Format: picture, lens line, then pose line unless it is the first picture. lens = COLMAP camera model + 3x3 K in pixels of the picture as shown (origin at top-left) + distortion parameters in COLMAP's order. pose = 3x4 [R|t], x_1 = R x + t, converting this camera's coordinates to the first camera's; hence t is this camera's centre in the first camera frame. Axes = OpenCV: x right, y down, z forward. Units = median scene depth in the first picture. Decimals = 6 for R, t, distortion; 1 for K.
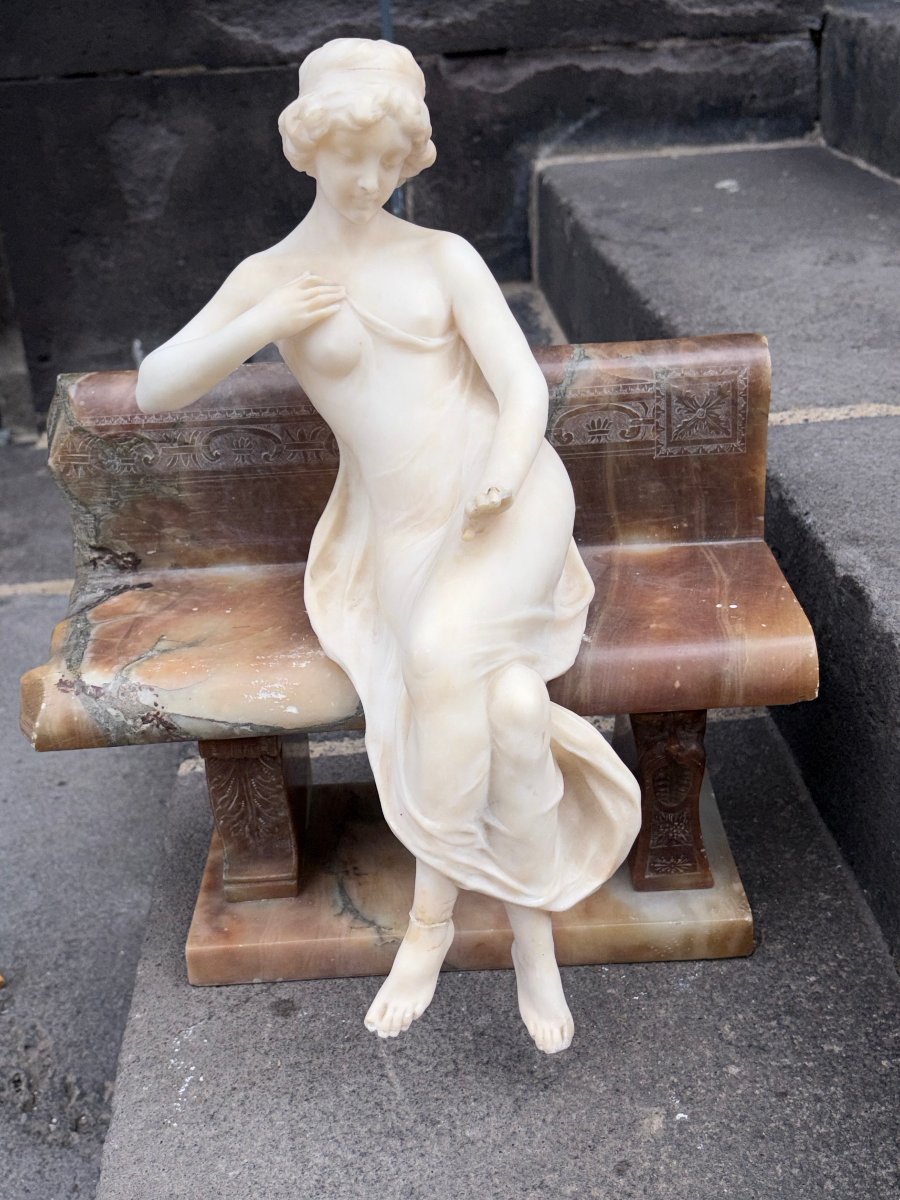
lens RADIAL K [[1391.9, 0, 449.5], [0, 1391.9, 611.0], [0, 0, 1]] dist [0.163727, -0.615727]
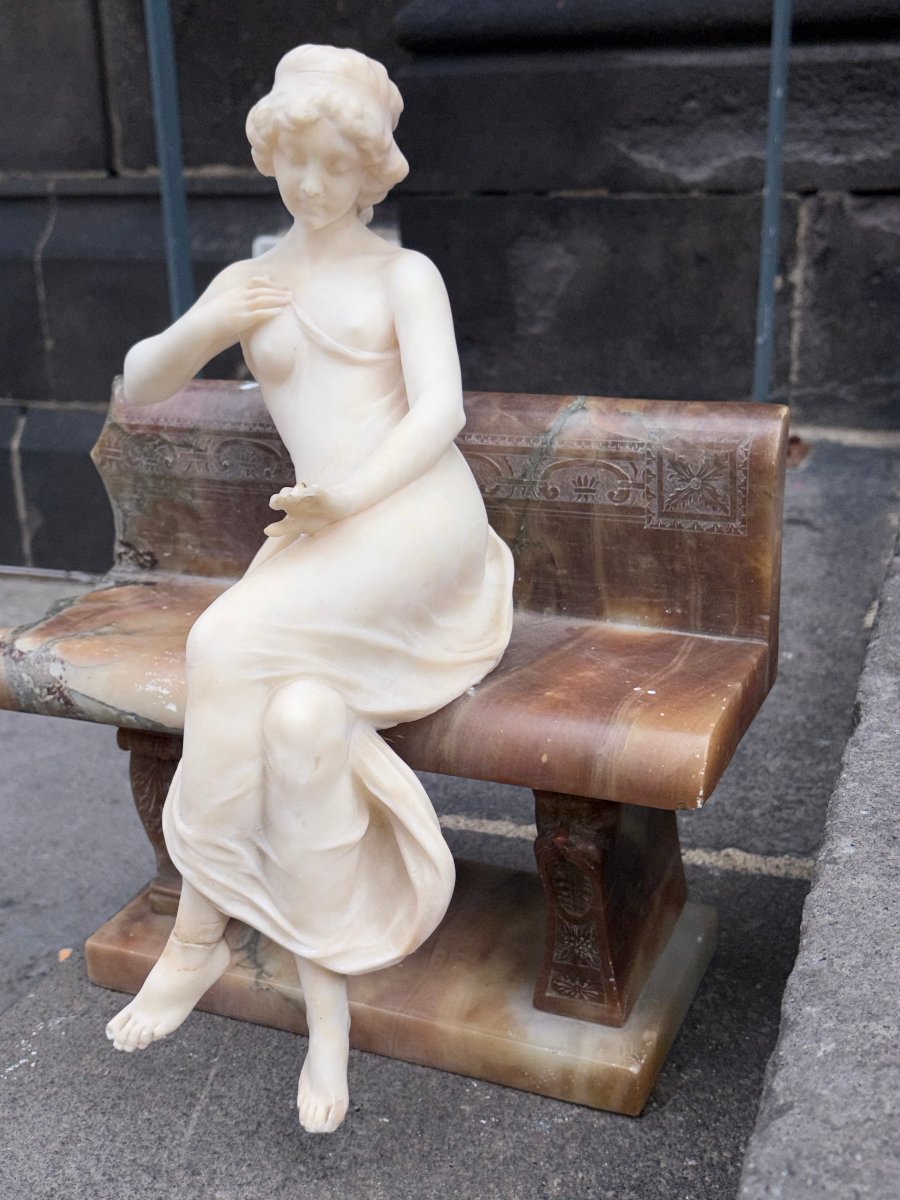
lens RADIAL K [[1399.2, 0, 436.4], [0, 1399.2, 606.8], [0, 0, 1]] dist [0.124351, -0.437044]
pose [[0.913139, 0.158960, -0.375377, 0.373123], [-0.202382, 0.976118, -0.078960, 0.038082], [0.353861, 0.148071, 0.923503, 0.132136]]
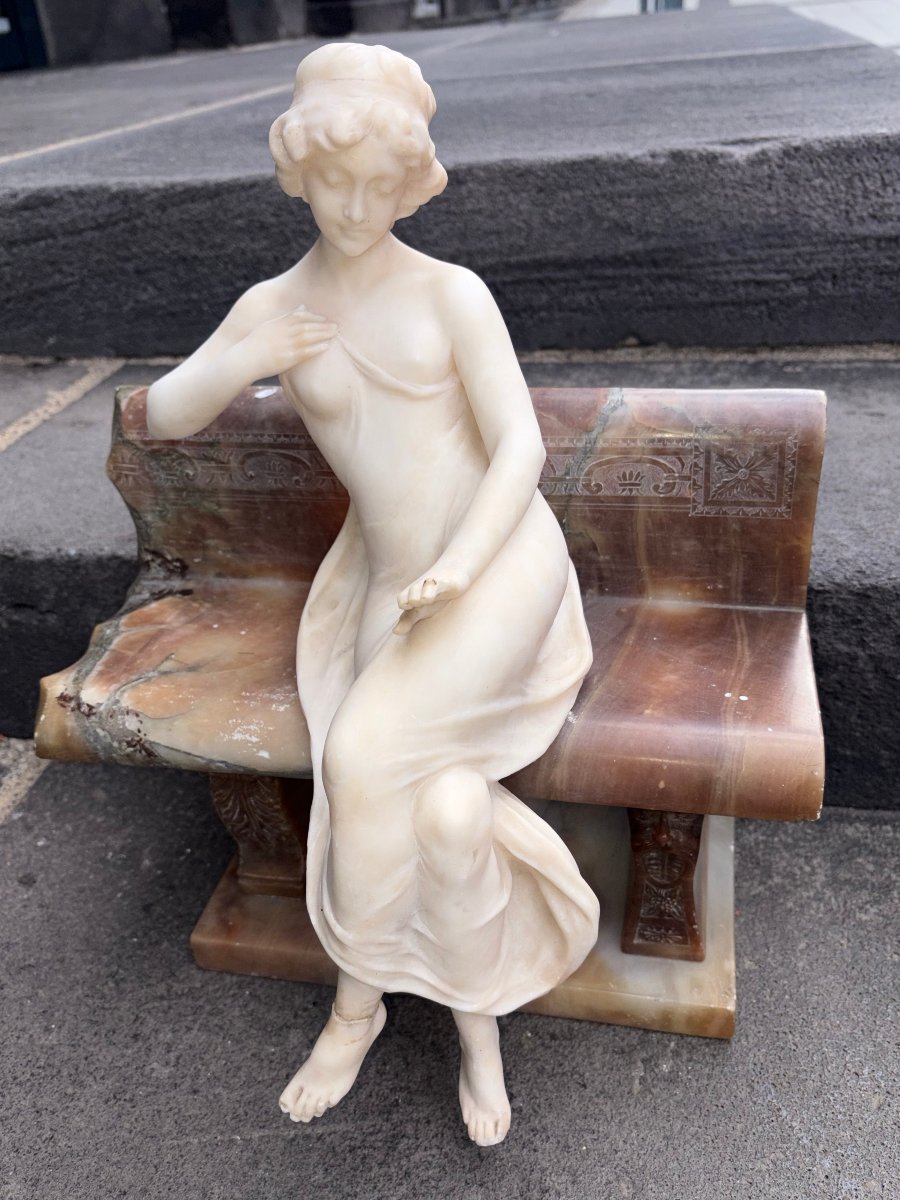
lens RADIAL K [[1023.4, 0, 450.3], [0, 1023.4, 608.5], [0, 0, 1]] dist [0.007126, -0.003152]
pose [[0.975372, 0.104903, -0.194022, 0.130805], [-0.086174, 0.990984, 0.102593, -0.105404], [0.203035, -0.083347, 0.975618, 0.296877]]
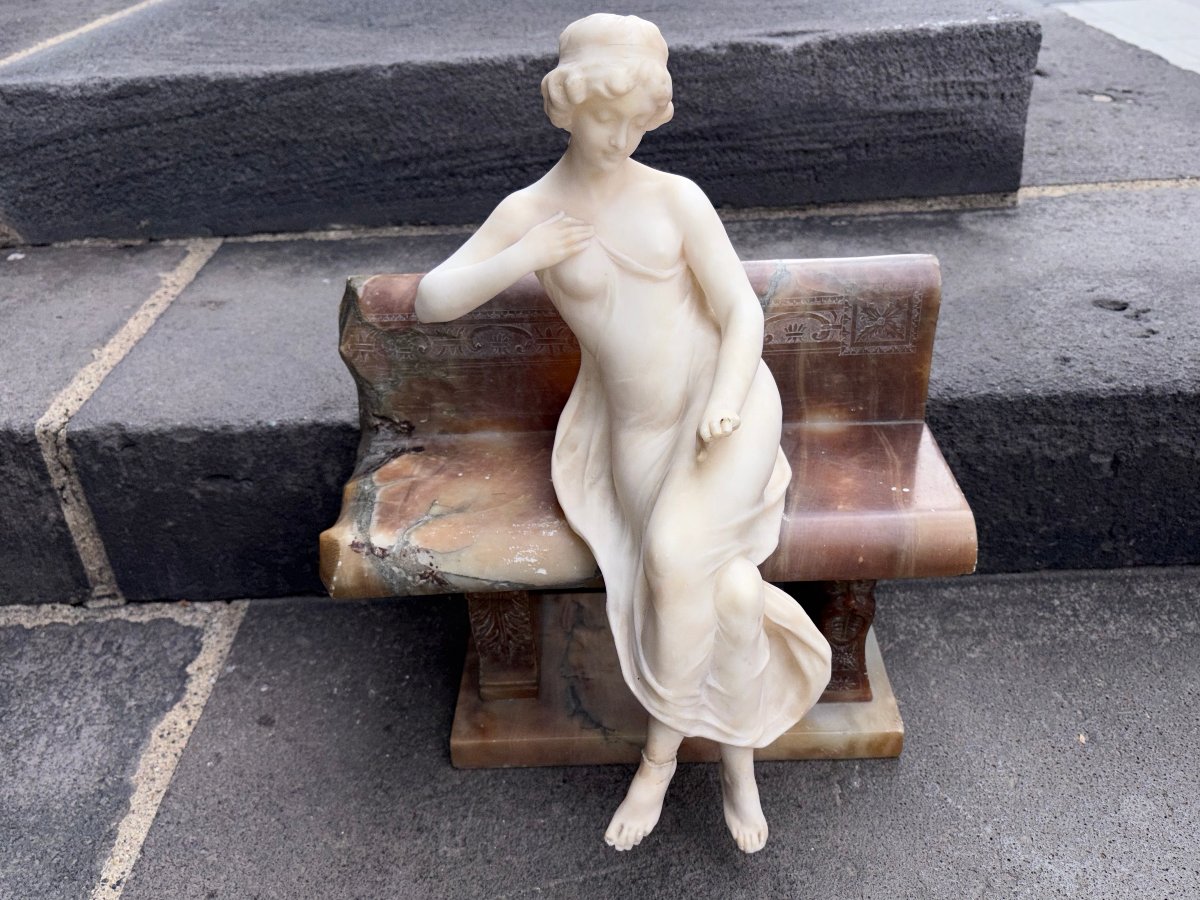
lens RADIAL K [[1033.0, 0, 601.1], [0, 1033.0, 447.6], [0, 0, 1]] dist [0.111310, -0.407989]
pose [[0.999740, 0.020711, -0.009523, -0.049600], [-0.019755, 0.995619, 0.091396, -0.109095], [0.011374, -0.091184, 0.995769, 0.098284]]
